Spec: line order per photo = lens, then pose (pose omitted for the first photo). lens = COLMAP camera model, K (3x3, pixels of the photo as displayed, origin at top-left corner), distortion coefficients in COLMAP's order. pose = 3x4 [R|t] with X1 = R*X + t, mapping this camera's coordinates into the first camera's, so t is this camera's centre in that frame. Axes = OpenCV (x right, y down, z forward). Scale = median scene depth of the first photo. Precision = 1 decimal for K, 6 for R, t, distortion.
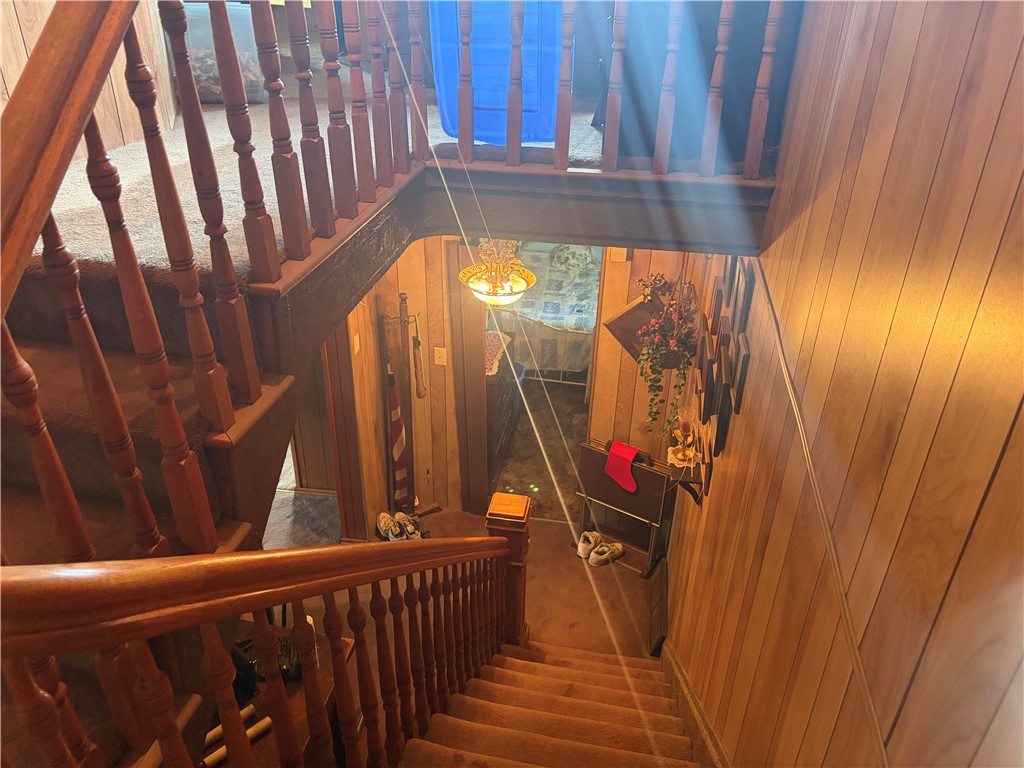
lens RADIAL K [[785.4, 0, 512.0], [0, 785.4, 383.9], [0, 0, 1]] dist [0.008784, -0.007126]
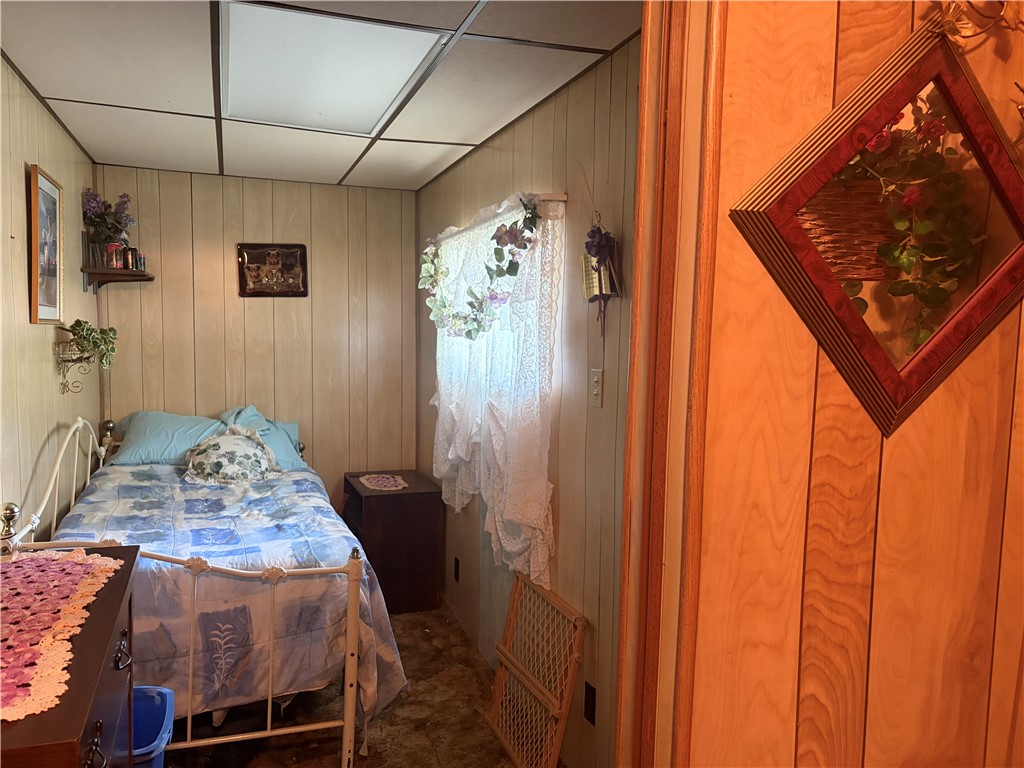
lens RADIAL K [[785.4, 0, 515.9], [0, 785.4, 383.3], [0, 0, 1]] dist [0.008784, -0.007126]
pose [[0.861687, -0.039933, 0.505867, -0.014670], [0.246543, 0.904274, -0.348576, 0.006064], [-0.443522, 0.425081, 0.789046, 0.606211]]
